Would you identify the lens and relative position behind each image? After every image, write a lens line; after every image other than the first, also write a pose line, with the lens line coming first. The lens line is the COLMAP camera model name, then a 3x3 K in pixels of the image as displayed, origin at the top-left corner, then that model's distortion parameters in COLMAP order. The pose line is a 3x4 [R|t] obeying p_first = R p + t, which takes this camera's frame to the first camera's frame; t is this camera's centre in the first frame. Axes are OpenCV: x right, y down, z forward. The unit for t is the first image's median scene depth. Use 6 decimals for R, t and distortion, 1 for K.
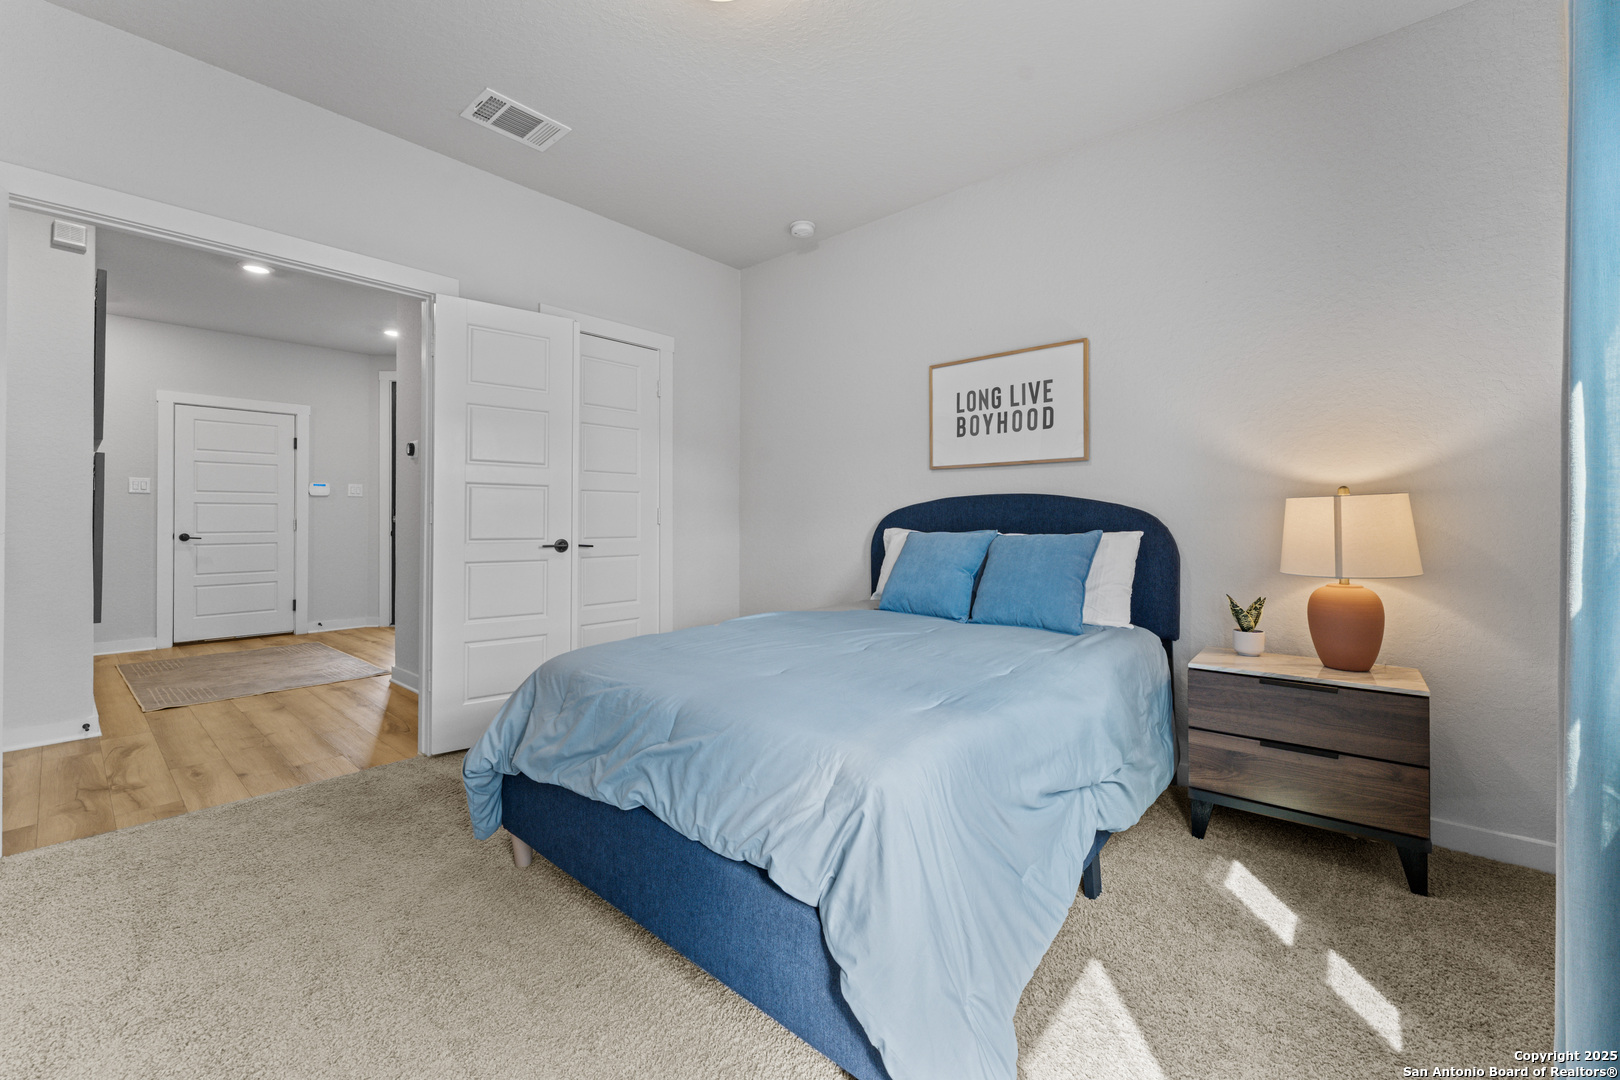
lens RADIAL K [[650.3, 0, 810.0], [0, 650.3, 518.1], [0, 0, 1]] dist [0.000049, -0.000624]
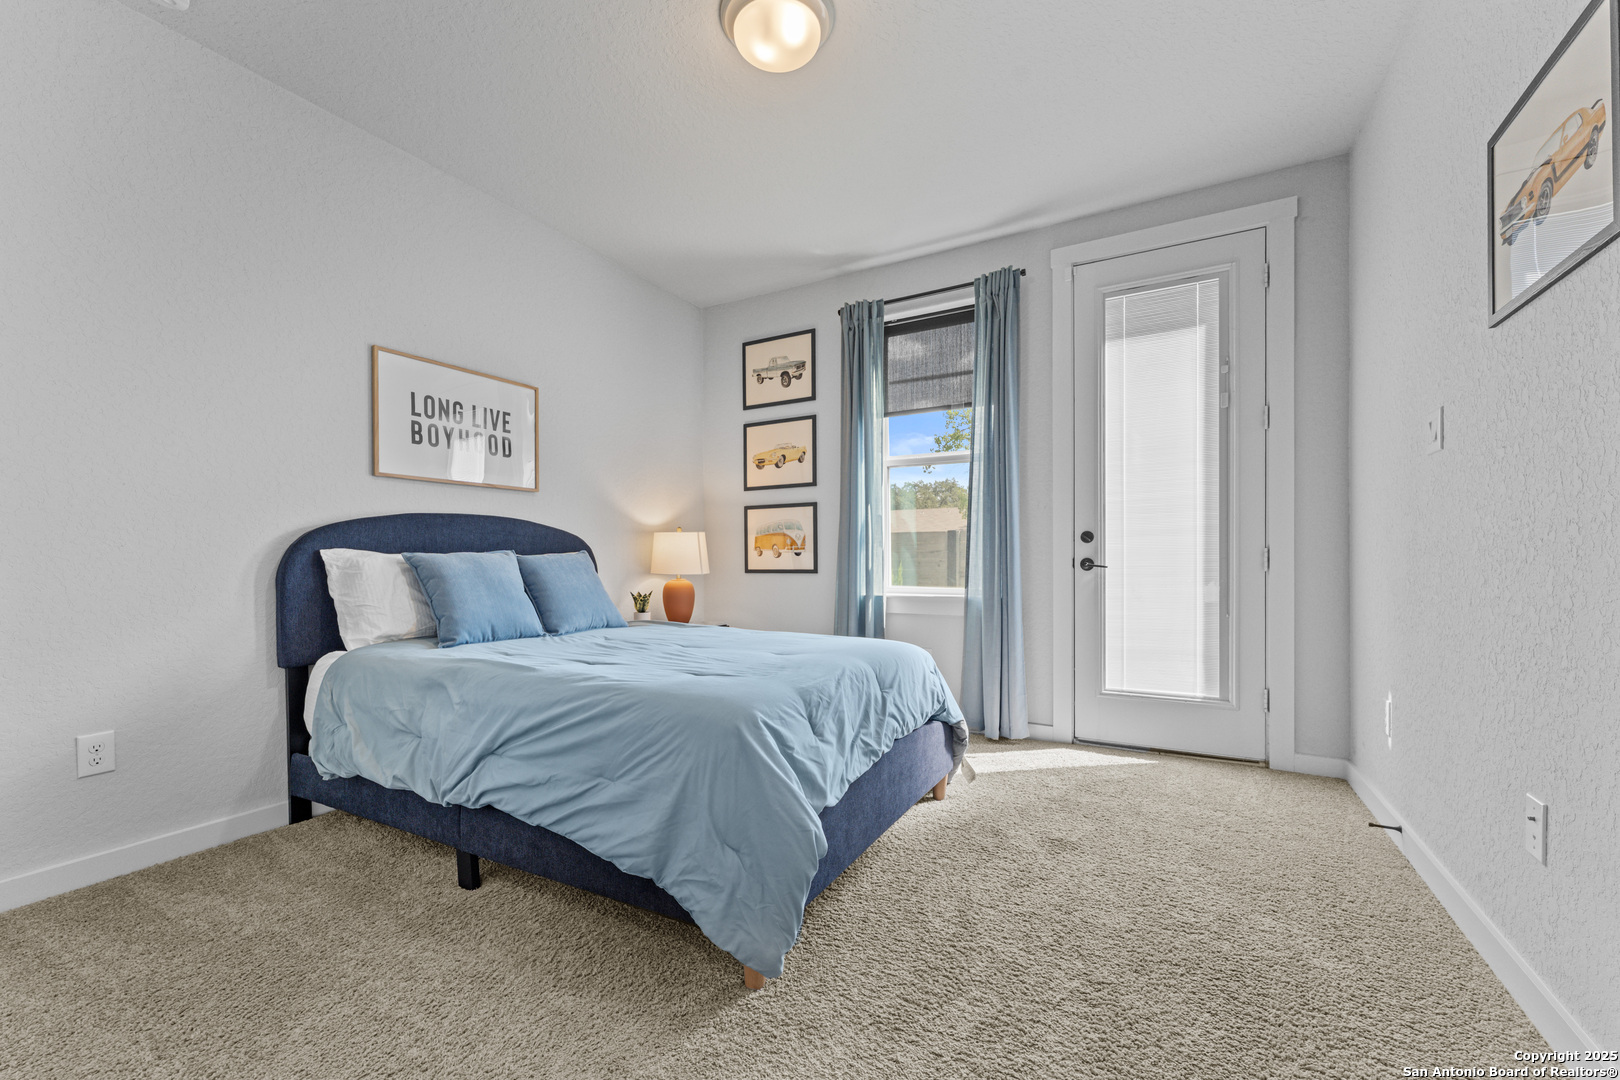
lens RADIAL K [[650.3, 0, 812.7], [0, 650.3, 561.5], [0, 0, 1]] dist [0.000049, -0.000624]
pose [[-0.198530, -0.005790, 0.980078, -0.743655], [-0.007258, 0.999964, 0.004437, 0.024653], [-0.980068, -0.006232, -0.198565, 0.670785]]
